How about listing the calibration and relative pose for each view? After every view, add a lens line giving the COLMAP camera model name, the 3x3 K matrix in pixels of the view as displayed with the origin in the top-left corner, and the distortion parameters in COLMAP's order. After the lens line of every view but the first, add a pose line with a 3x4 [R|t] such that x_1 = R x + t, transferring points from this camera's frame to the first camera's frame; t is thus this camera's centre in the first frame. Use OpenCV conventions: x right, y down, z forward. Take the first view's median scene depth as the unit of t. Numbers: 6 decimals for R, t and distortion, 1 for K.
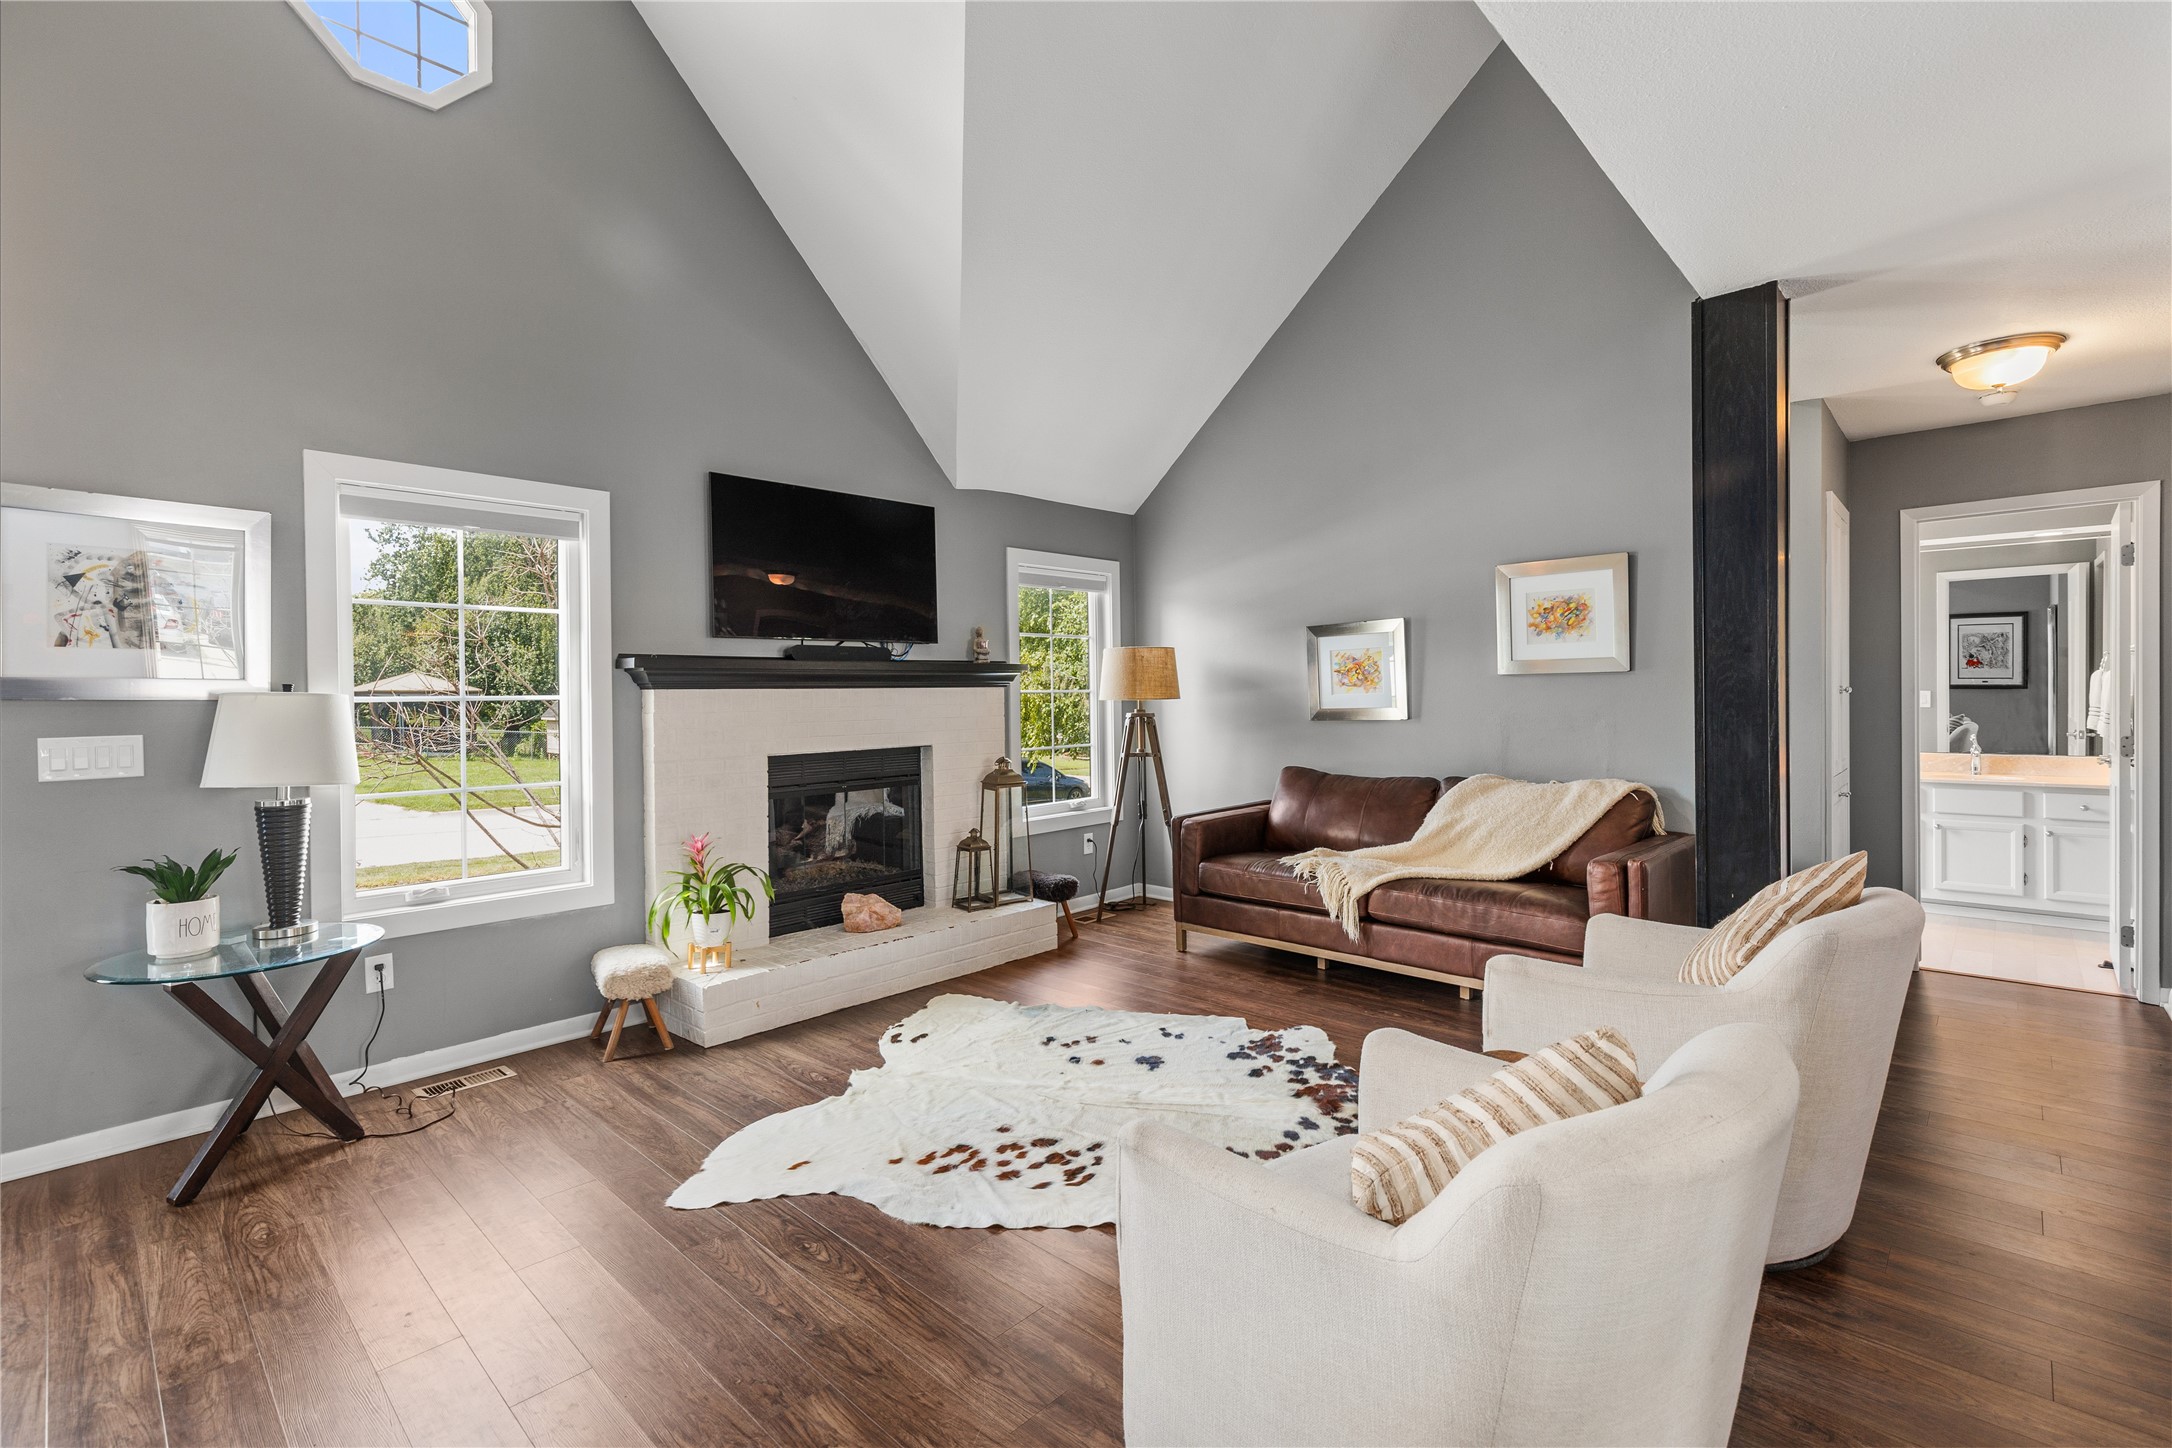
lens RADIAL K [[980.2, 0, 1097.0], [0, 980.2, 696.9], [0, 0, 1]] dist [0.031715, -0.000387]
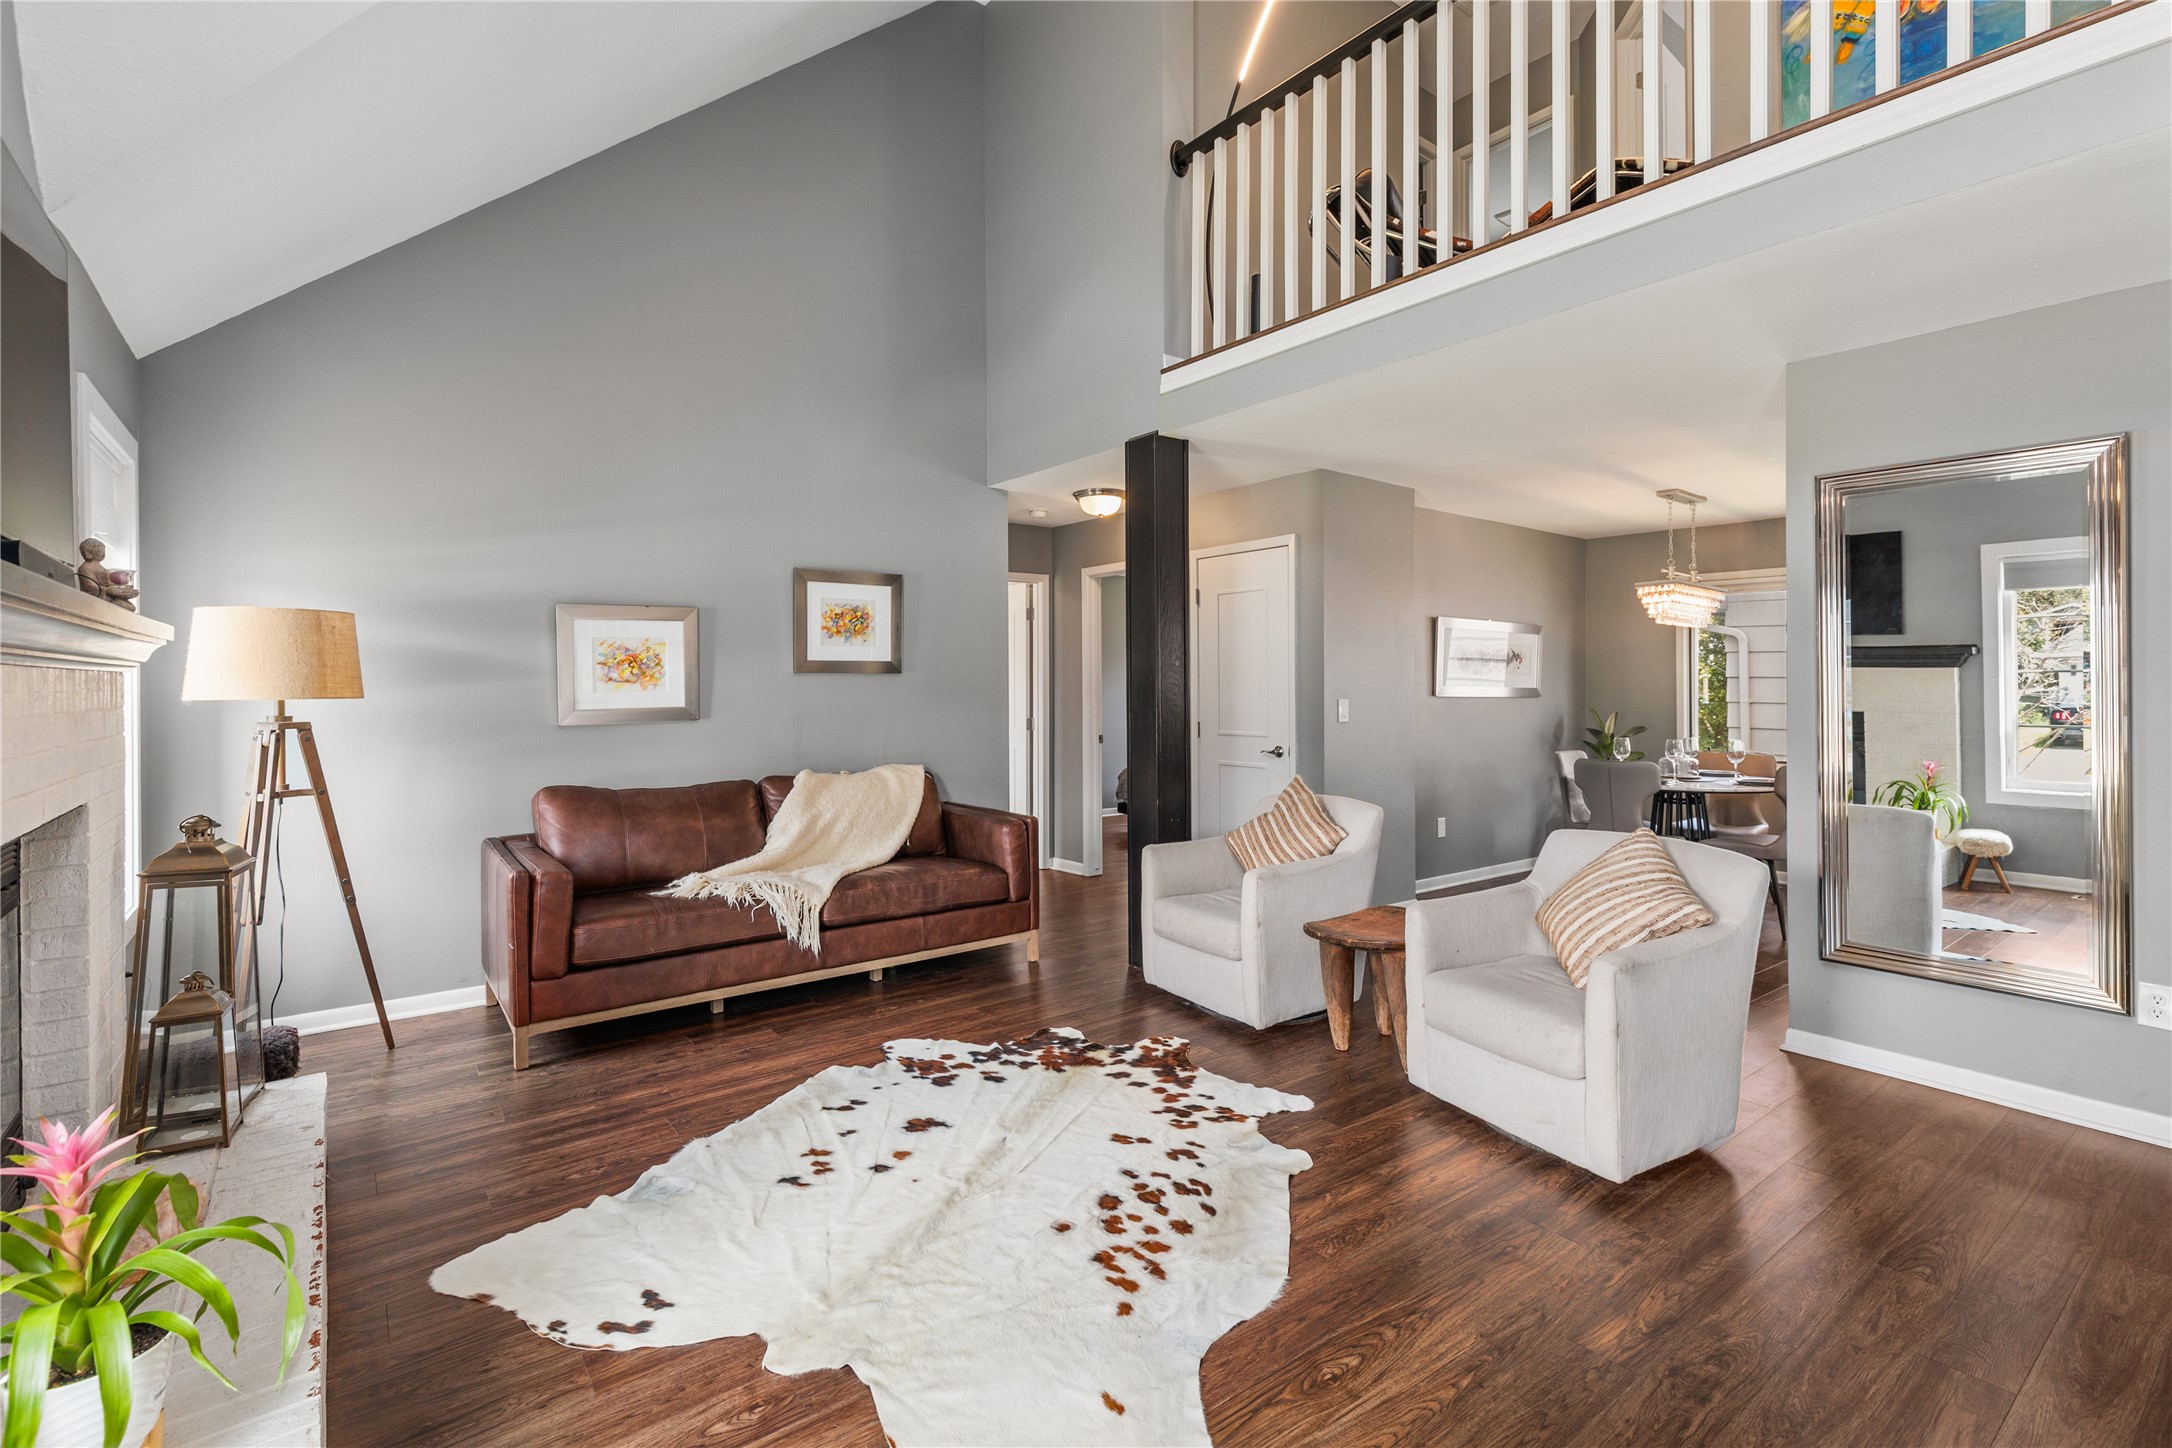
lens RADIAL K [[980.2, 0, 1097.0], [0, 980.2, 696.9], [0, 0, 1]] dist [0.031715, -0.000387]
pose [[0.168766, 0.003361, 0.985650, -0.746775], [0.003104, 0.999987, -0.003941, 0.009131], [-0.985651, 0.003724, 0.168753, 0.705251]]
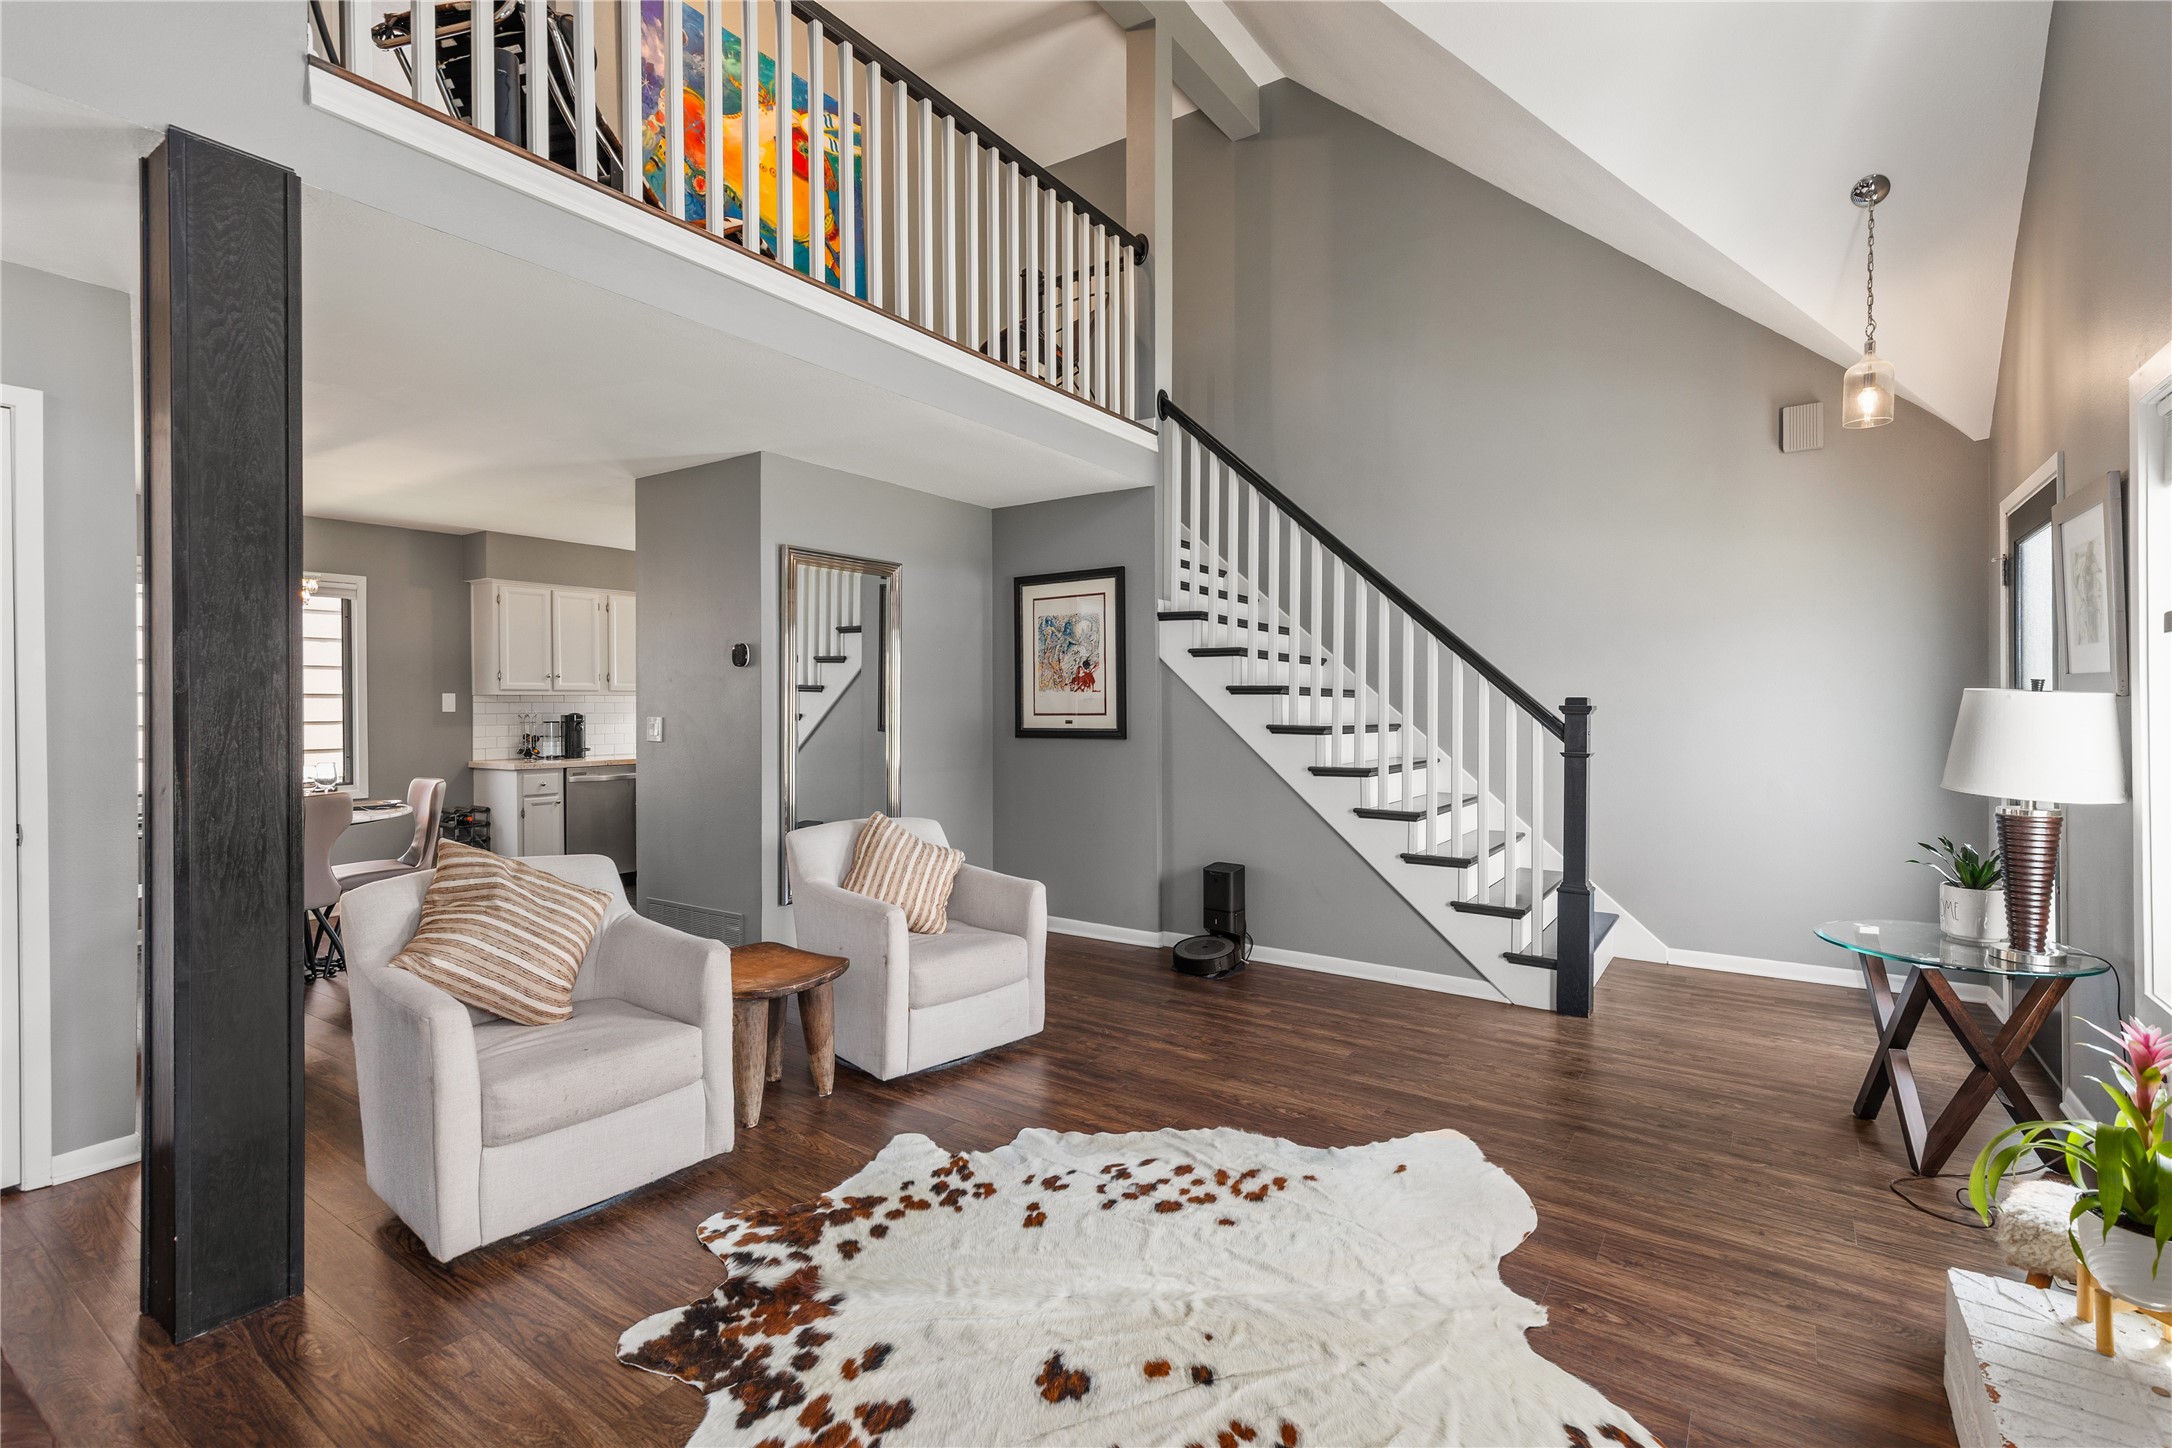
lens RADIAL K [[1008.5, 0, 1096.3], [0, 1008.5, 706.7], [0, 0, 1]] dist [0.024970, -0.000134]
pose [[-0.989143, 0.013008, -0.146381, 0.111545], [0.012230, 0.999906, 0.006216, 0.000168], [0.146448, 0.004358, -0.989209, 1.539934]]
